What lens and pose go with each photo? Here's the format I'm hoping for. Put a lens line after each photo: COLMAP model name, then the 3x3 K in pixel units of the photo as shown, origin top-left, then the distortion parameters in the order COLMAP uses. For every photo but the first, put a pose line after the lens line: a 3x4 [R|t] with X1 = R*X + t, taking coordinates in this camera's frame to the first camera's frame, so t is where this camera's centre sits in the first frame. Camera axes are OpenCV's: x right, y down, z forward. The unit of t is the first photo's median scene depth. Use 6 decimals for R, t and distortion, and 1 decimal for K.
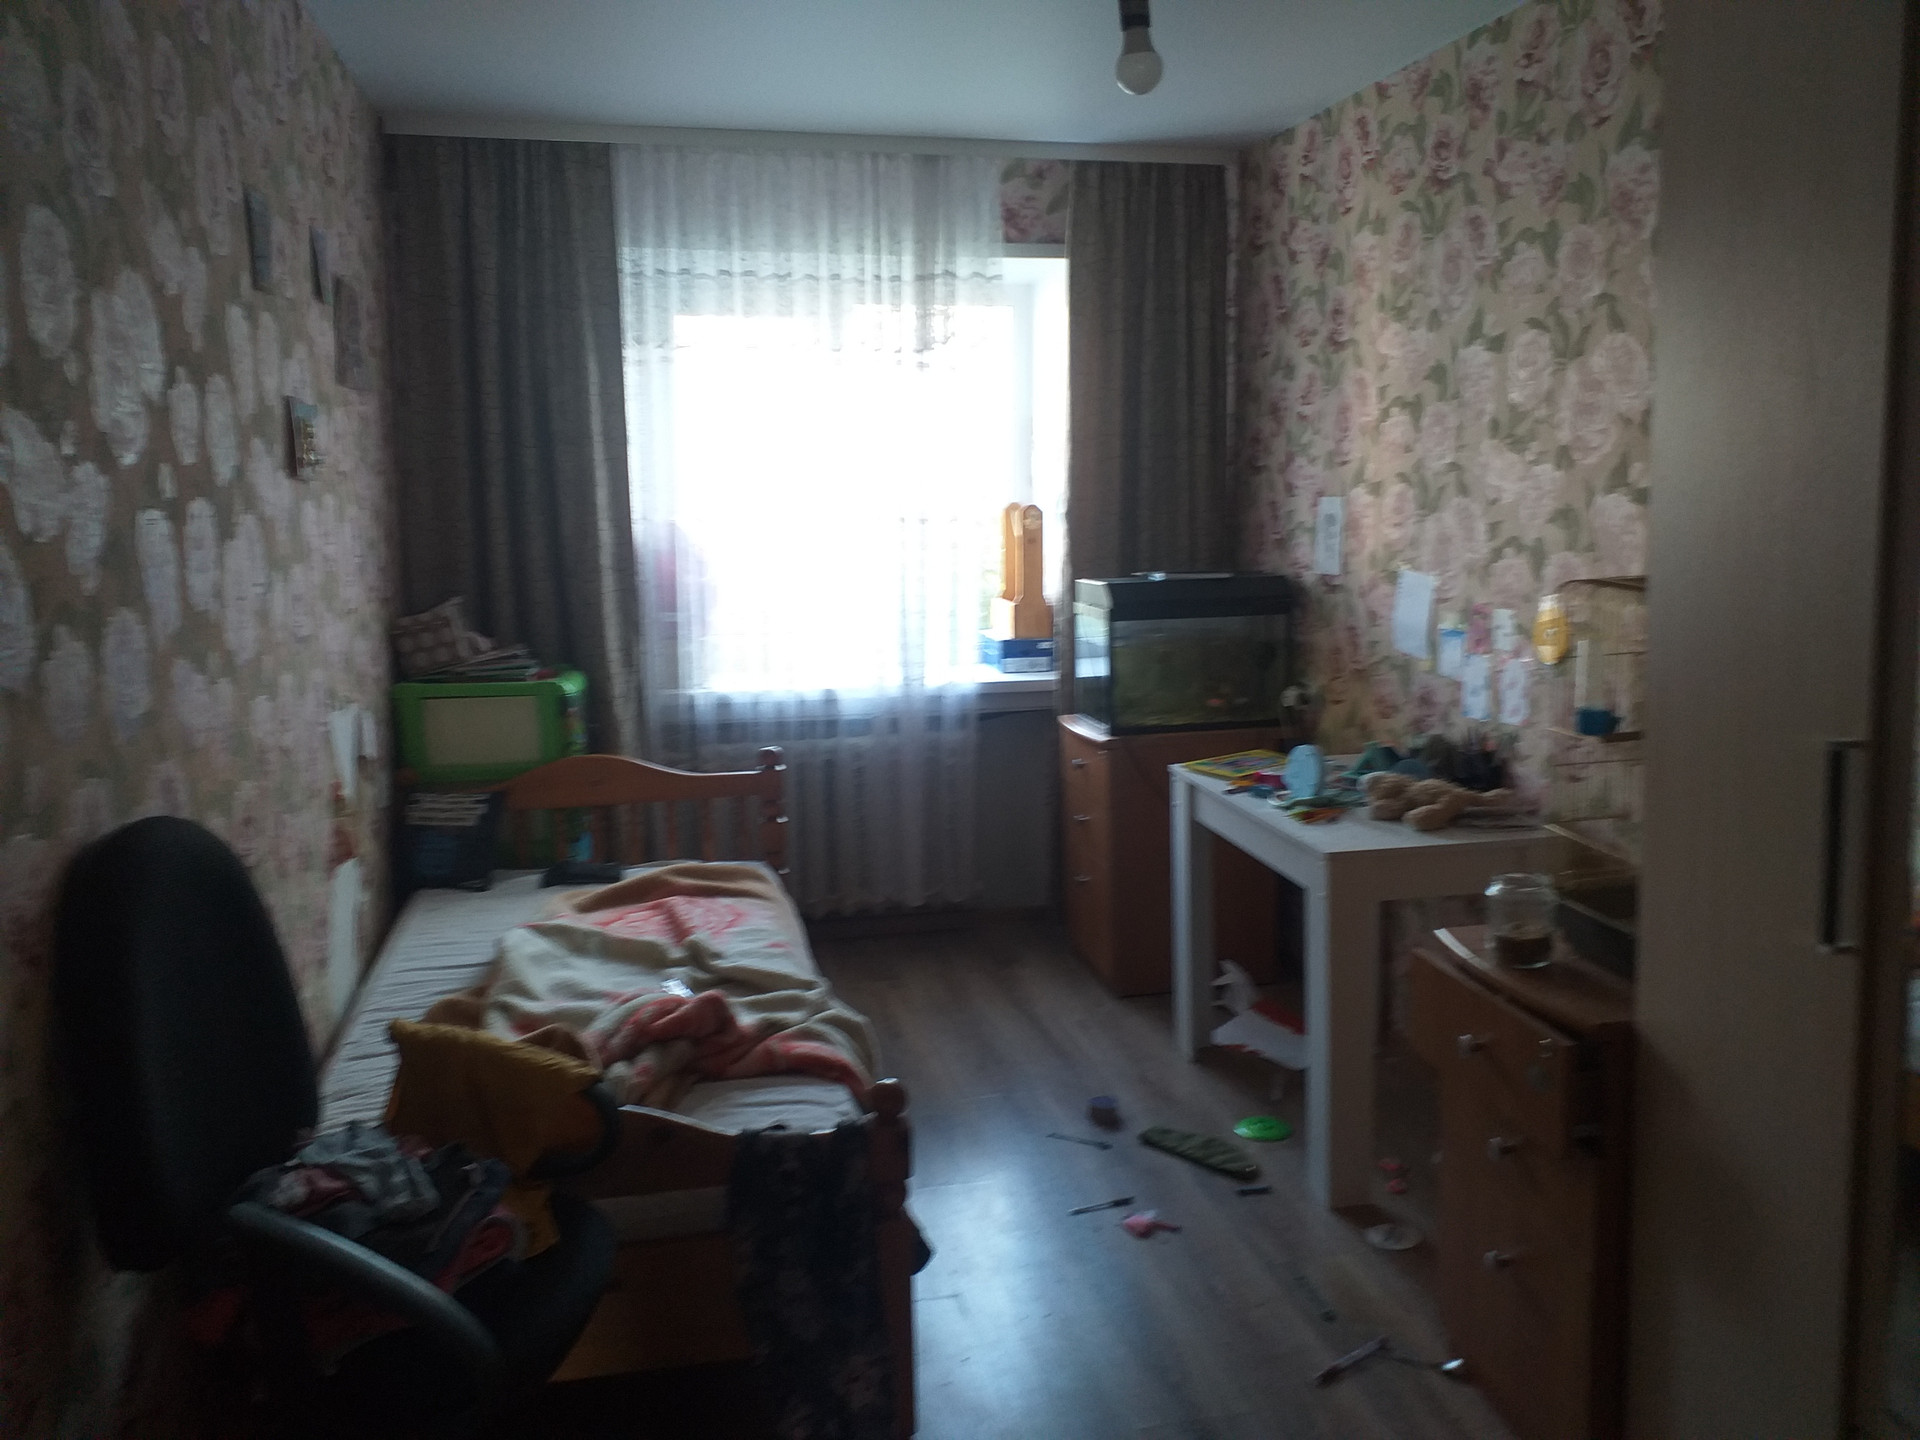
lens RADIAL K [[1554.2, 0, 983.7], [0, 1554.2, 711.5], [0, 0, 1]] dist [0.064989, -0.105337]
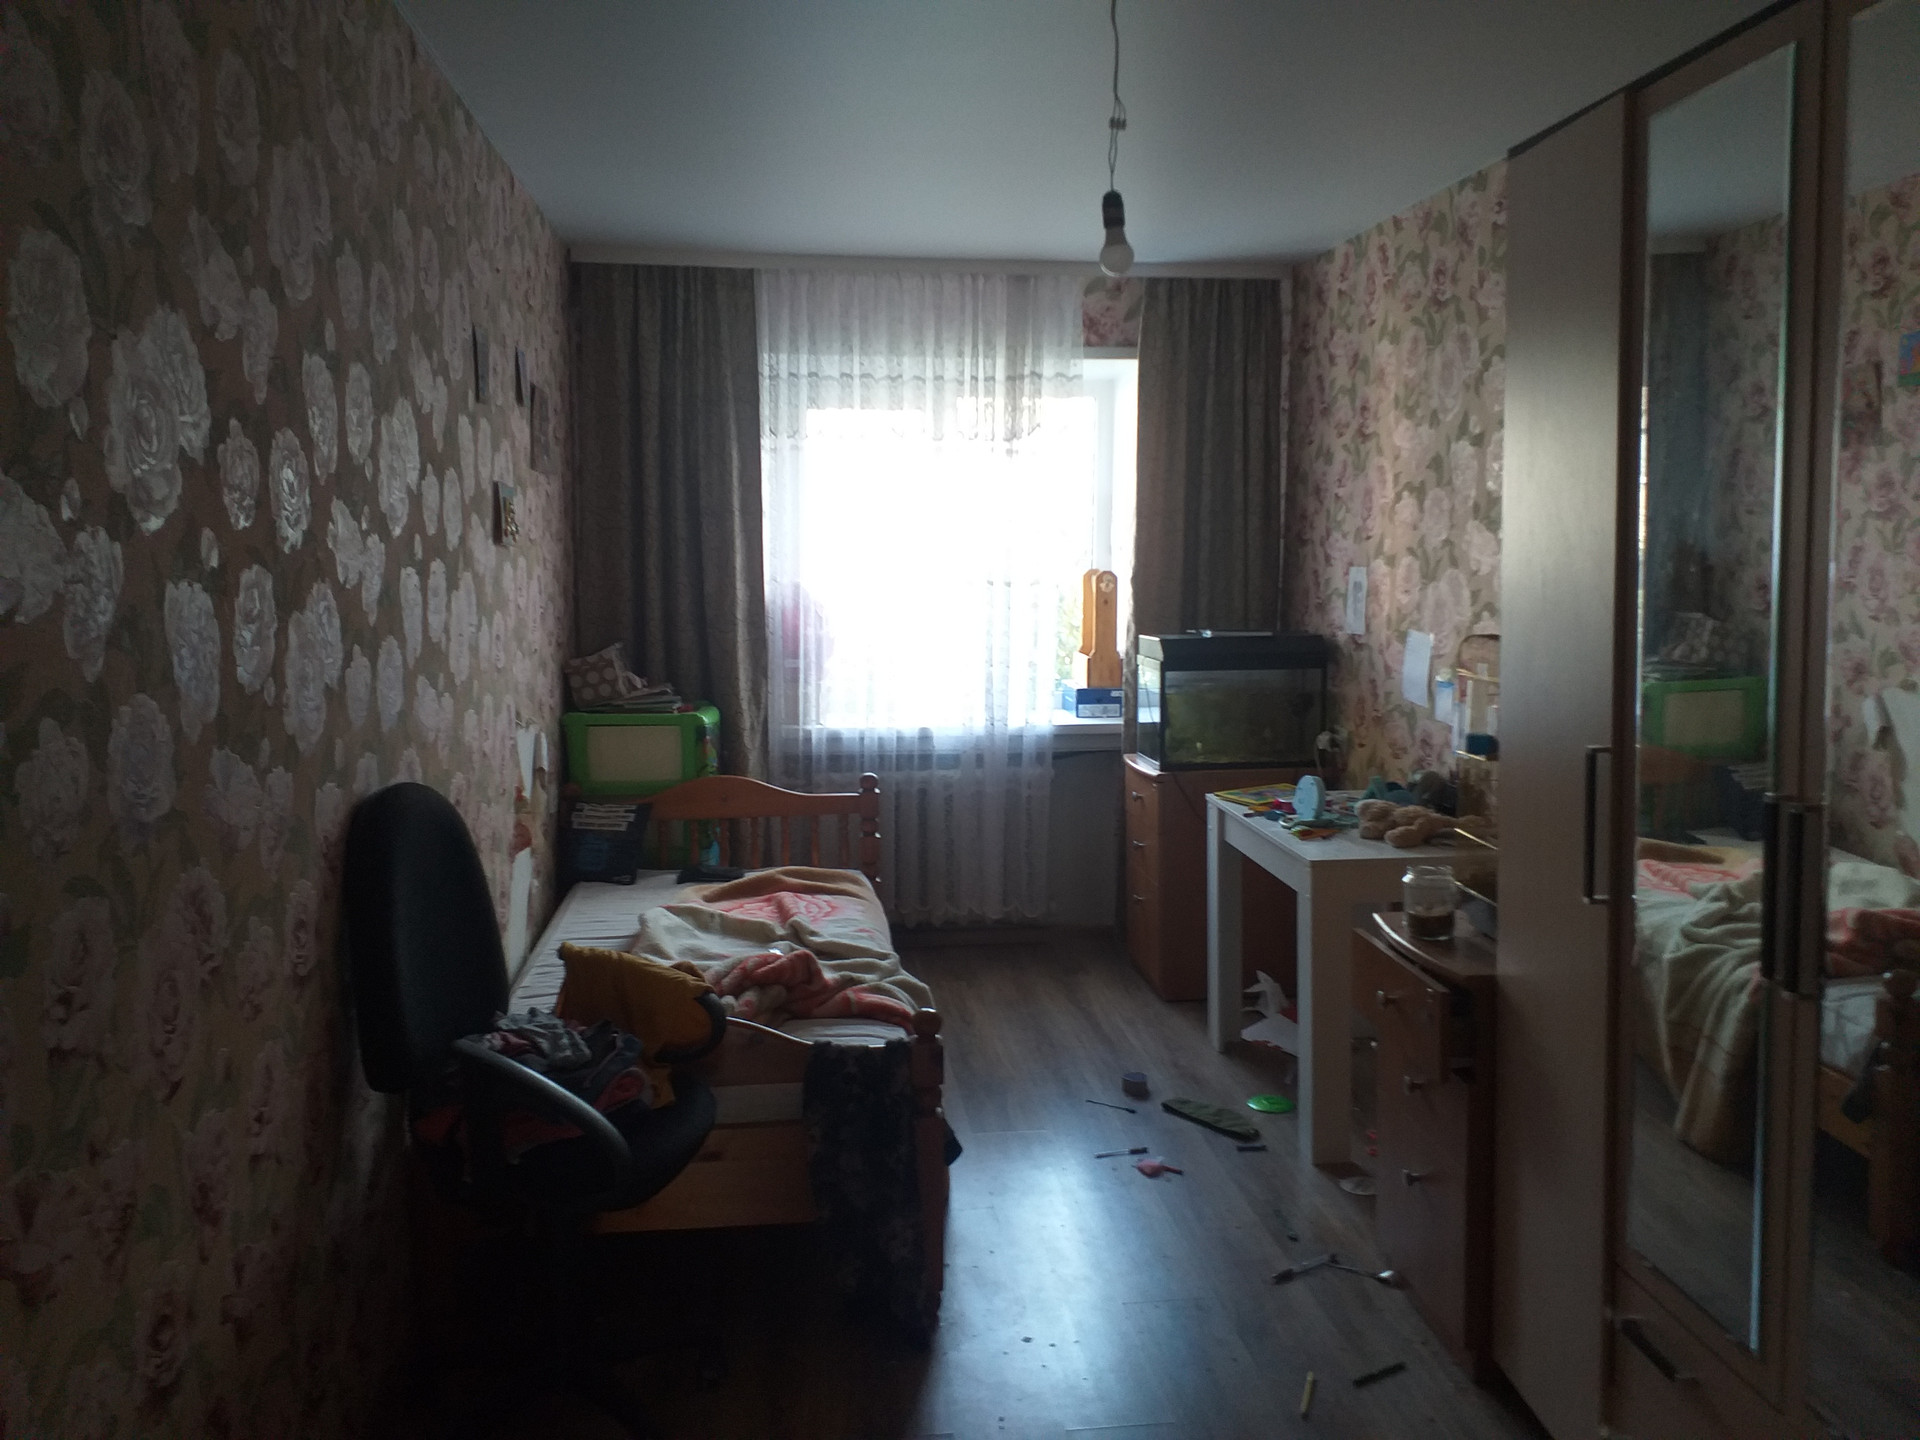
lens RADIAL K [[1554.2, 0, 959.9], [0, 1554.2, 702.3], [0, 0, 1]] dist [0.064989, -0.105337]
pose [[0.994225, 0.019113, -0.105604, 0.059984], [-0.024189, 0.998602, -0.046998, 0.025239], [0.104558, 0.049281, 0.993297, -0.183290]]
